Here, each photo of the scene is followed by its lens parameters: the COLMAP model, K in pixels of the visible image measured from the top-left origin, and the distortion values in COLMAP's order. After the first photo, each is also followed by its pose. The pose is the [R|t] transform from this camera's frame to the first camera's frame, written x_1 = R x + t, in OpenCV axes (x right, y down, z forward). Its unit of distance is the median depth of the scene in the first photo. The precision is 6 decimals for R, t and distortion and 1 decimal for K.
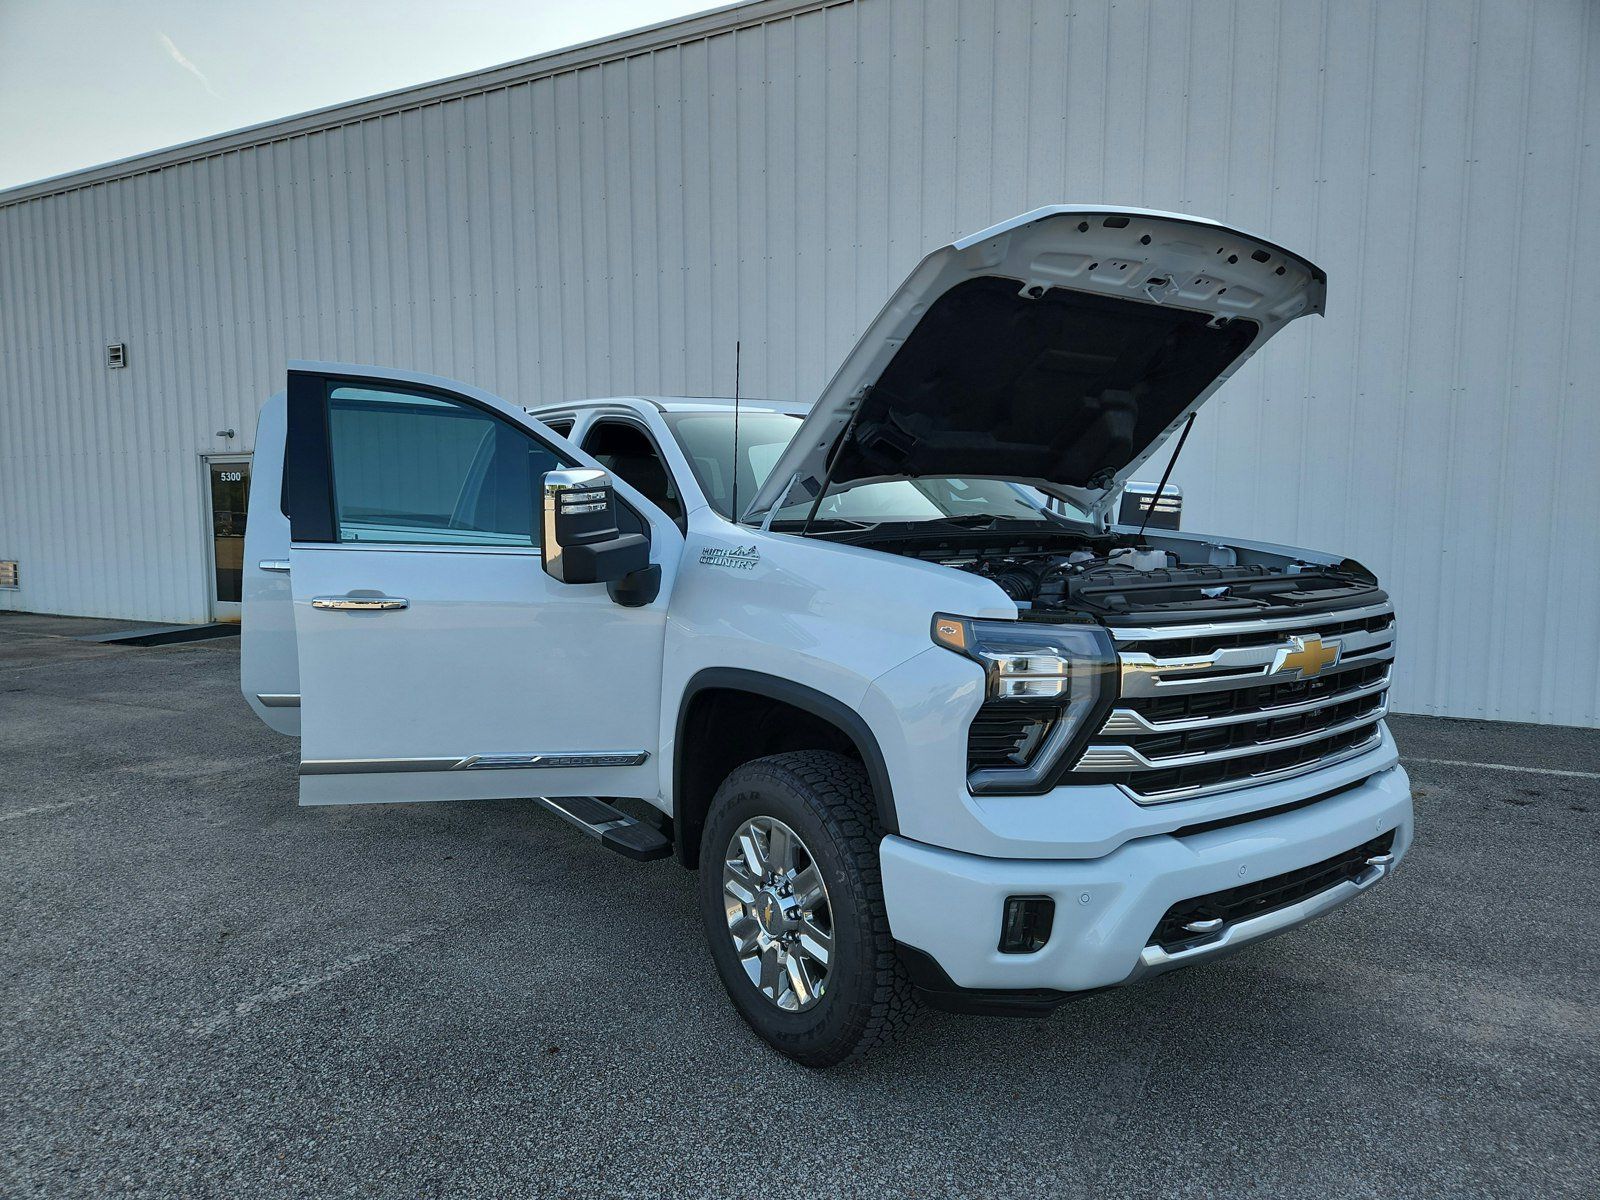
lens RADIAL K [[1071.1, 0, 795.5], [0, 1071.1, 610.7], [0, 0, 1]] dist [0.063141, -0.048506]
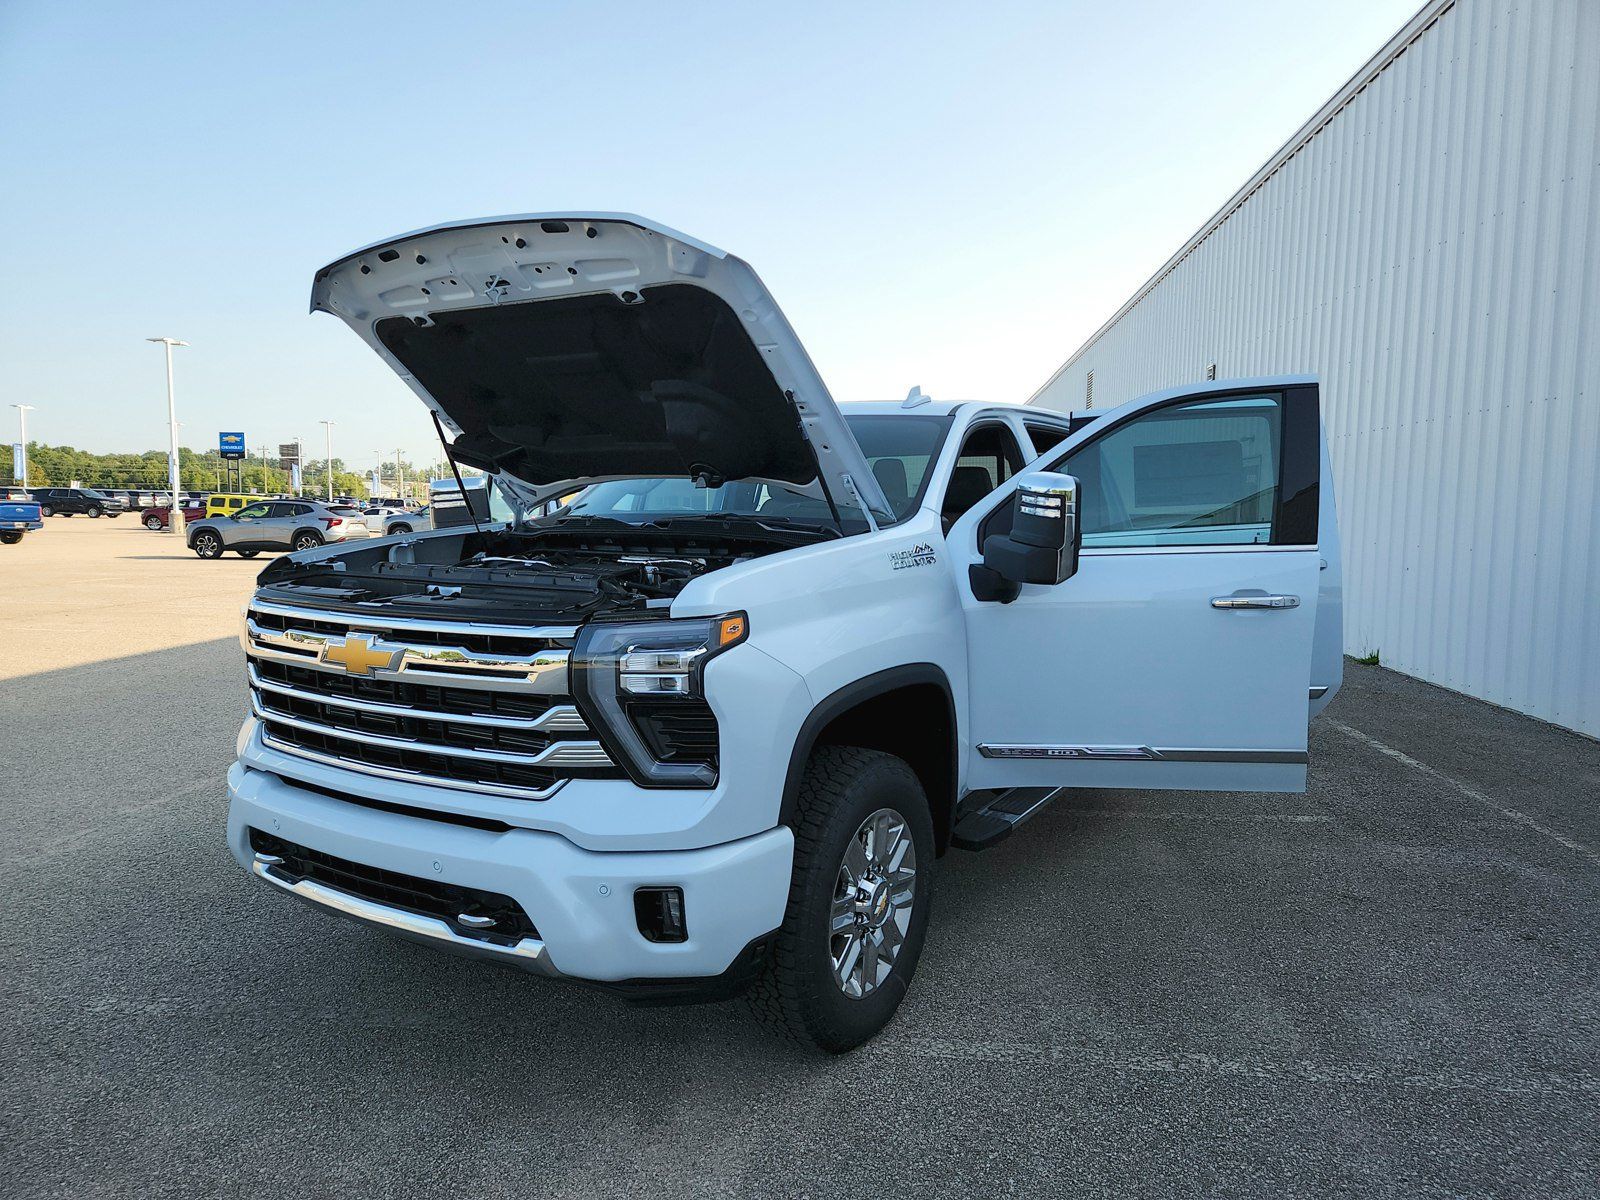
lens RADIAL K [[1071.1, 0, 805.0], [0, 1071.1, 607.0], [0, 0, 1]] dist [0.063141, -0.048506]
pose [[0.381213, 0.091835, -0.919915, 1.422257], [-0.094866, 0.993687, 0.059887, -0.093216], [0.919607, 0.064439, 0.387518, 0.907889]]
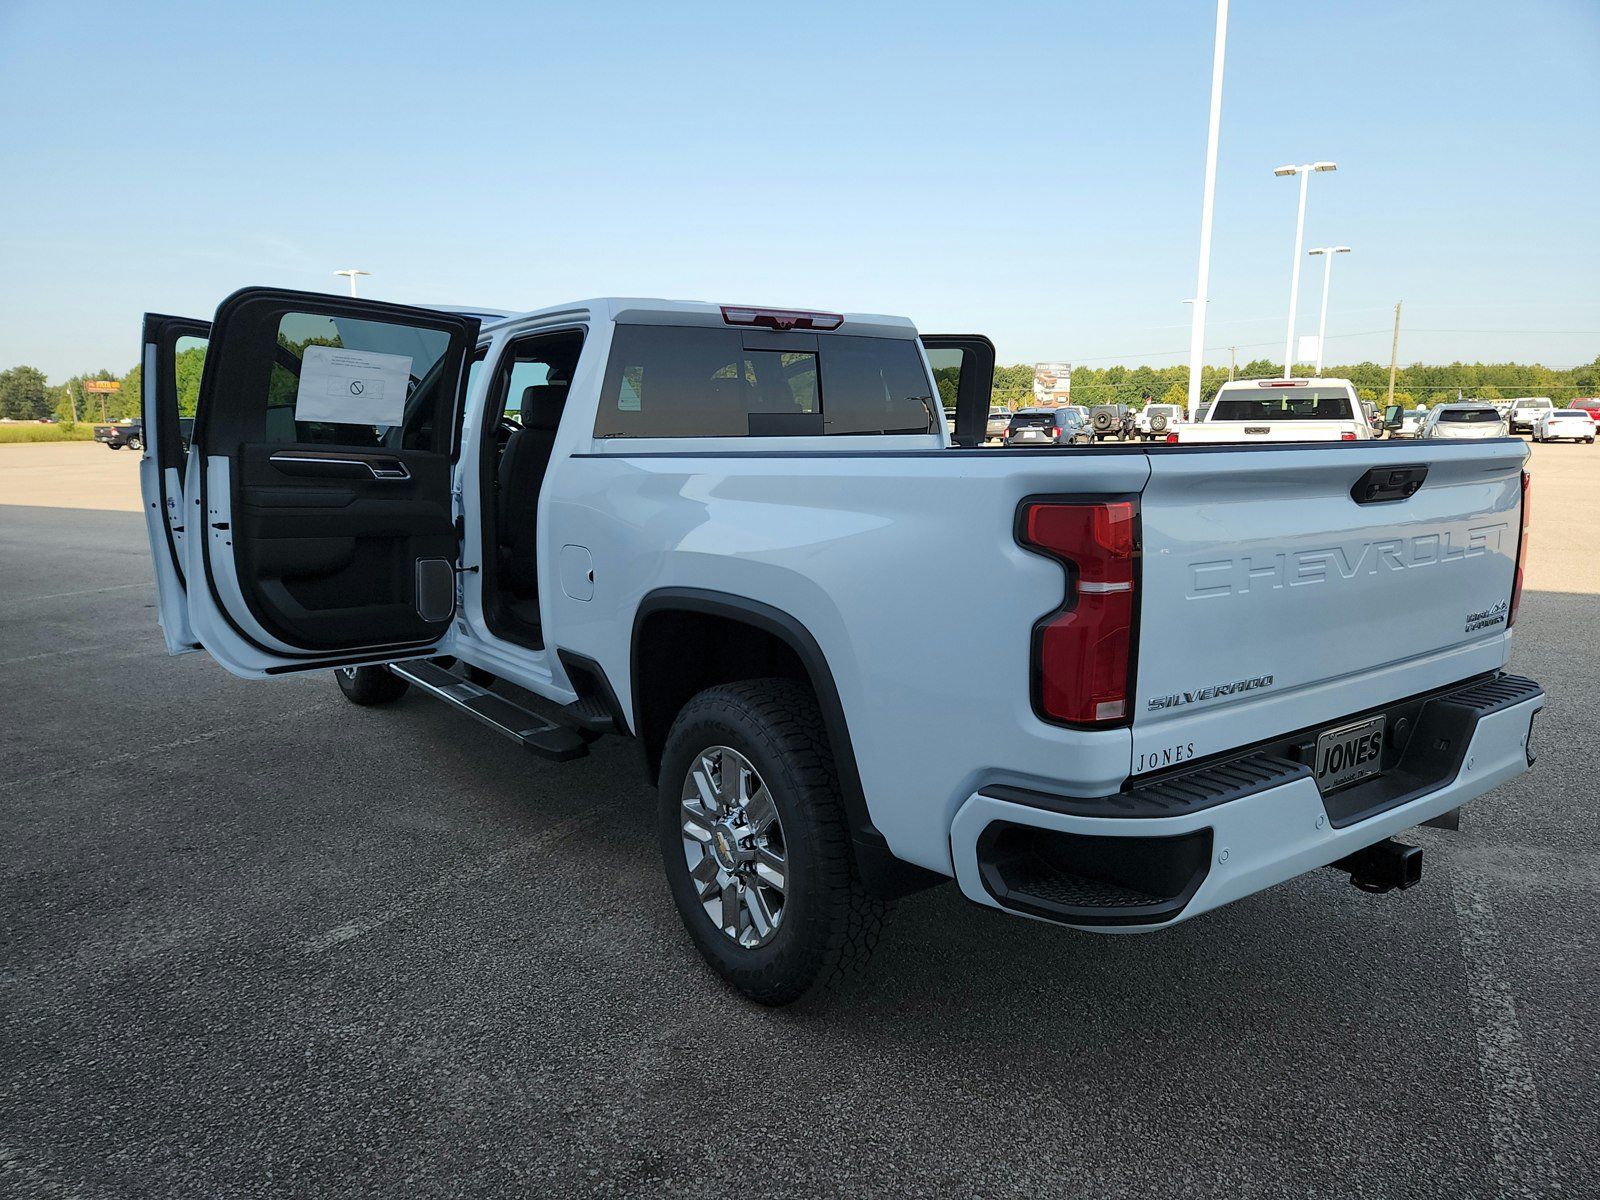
lens RADIAL K [[1071.1, 0, 791.5], [0, 1071.1, 614.2], [0, 0, 1]] dist [0.063141, -0.048506]
pose [[-0.999983, 0.005634, -0.001342, -0.329787], [0.005073, 0.963887, 0.266262, -0.323833], [0.002793, 0.266251, -0.963900, 3.357747]]
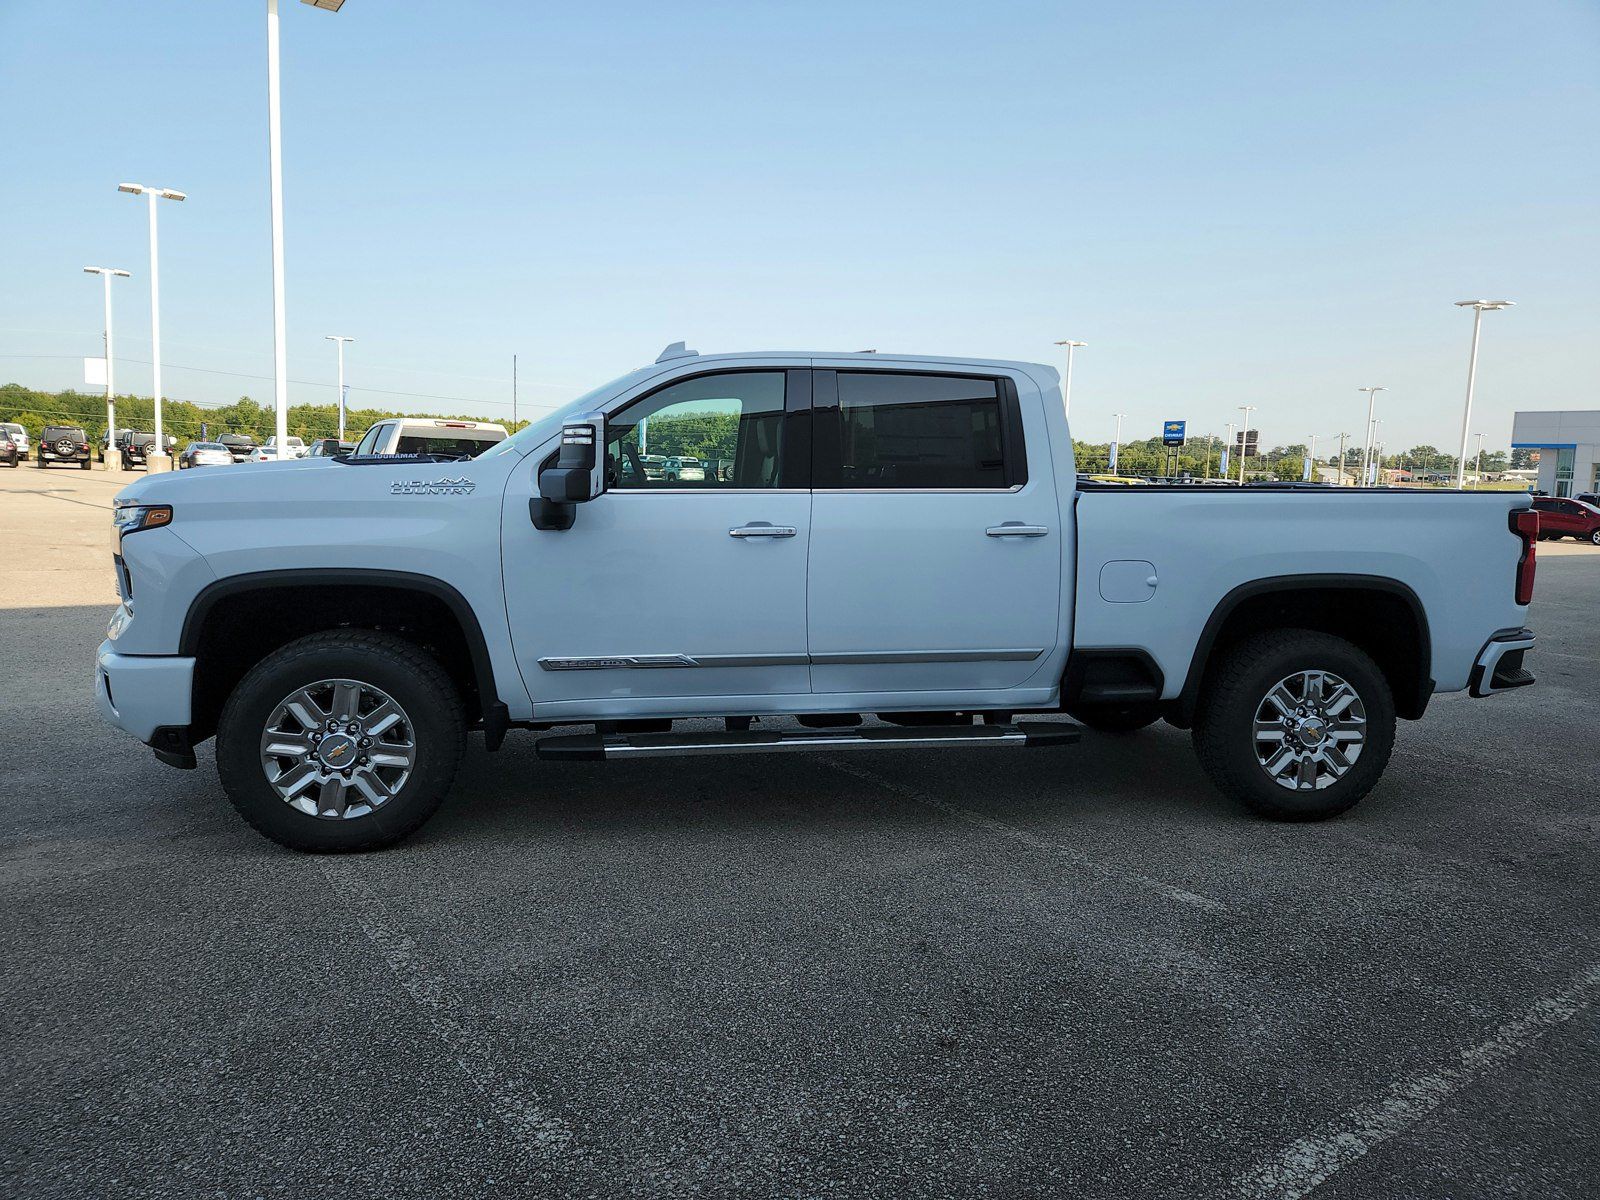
lens RADIAL K [[1071.1, 0, 799.4], [0, 1071.1, 596.3], [0, 0, 1]] dist [0.063141, -0.048506]
pose [[-0.439292, 0.090472, -0.893777, 1.452167], [-0.114999, 0.981067, 0.155829, -0.218149], [0.890953, 0.171238, -0.420571, 2.445319]]
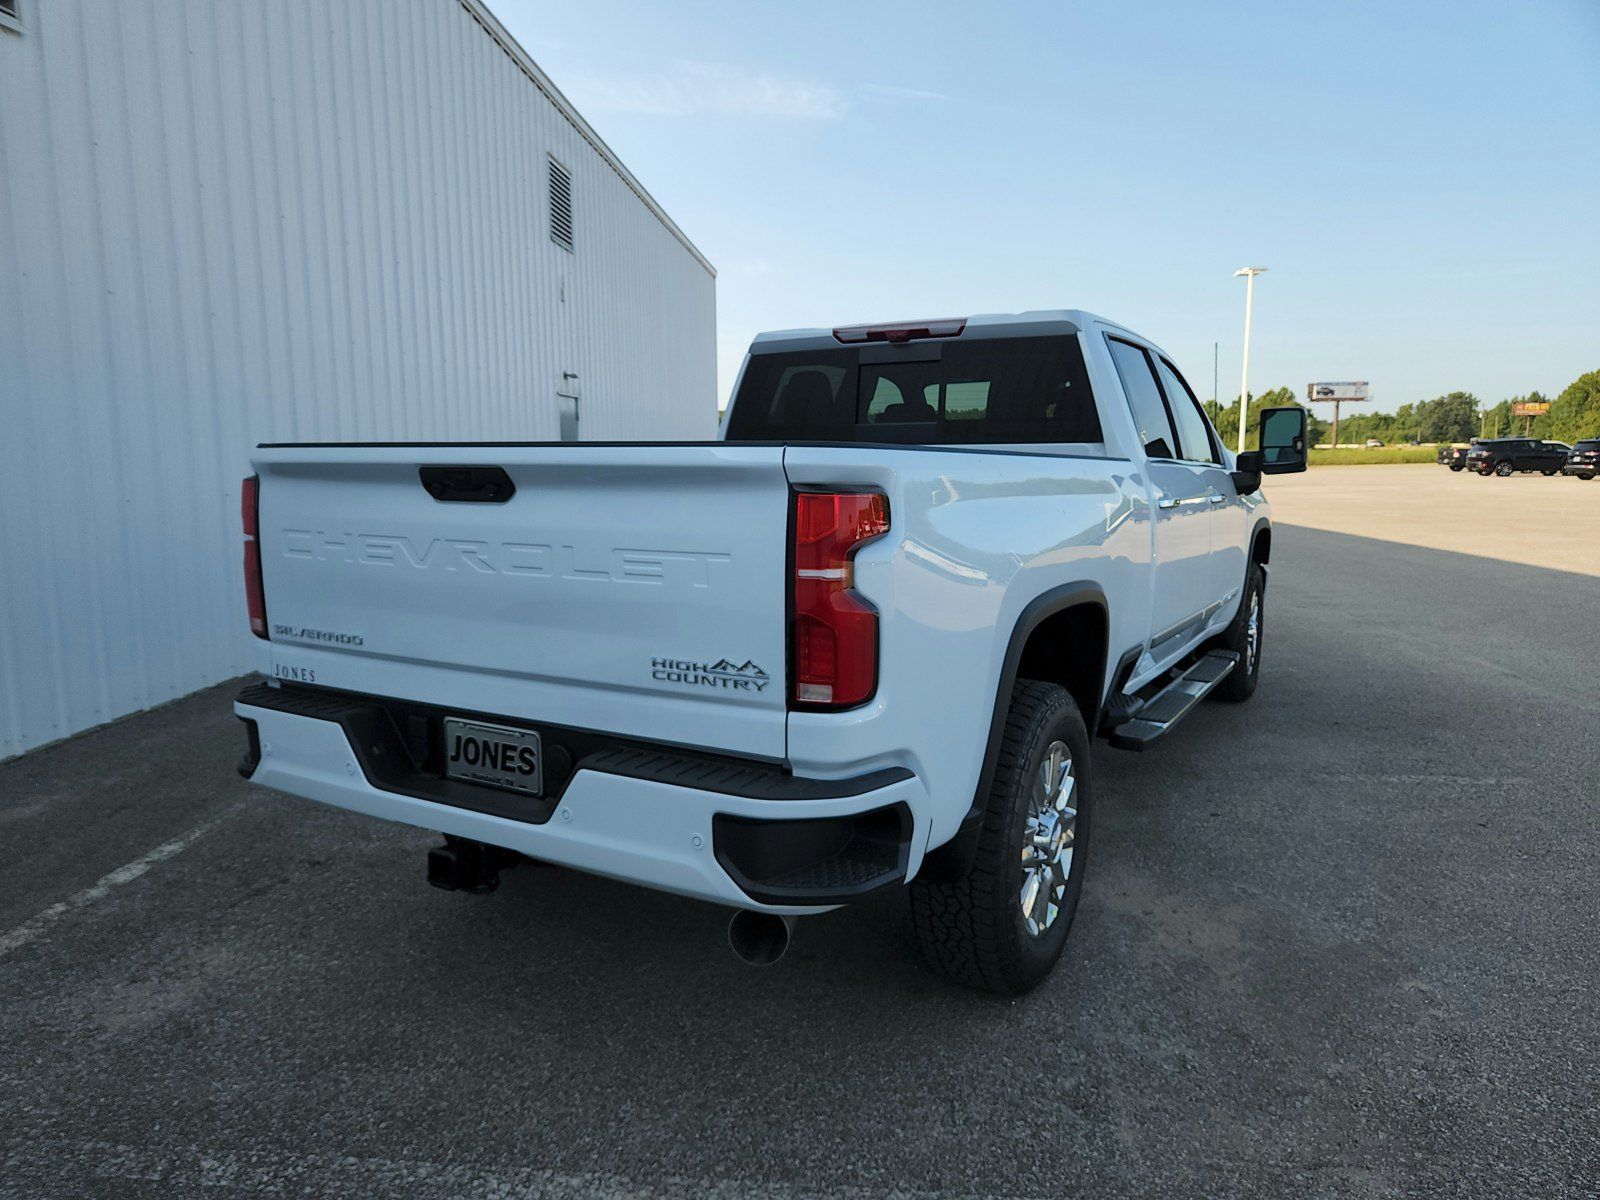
lens RADIAL K [[1071.1, 0, 784.2], [0, 1071.1, 613.9], [0, 0, 1]] dist [0.063141, -0.048506]
pose [[-0.399011, -0.131580, 0.907456, -1.596042], [0.092536, 0.978820, 0.182616, -0.230762], [-0.912265, 0.156838, -0.378384, 2.667169]]
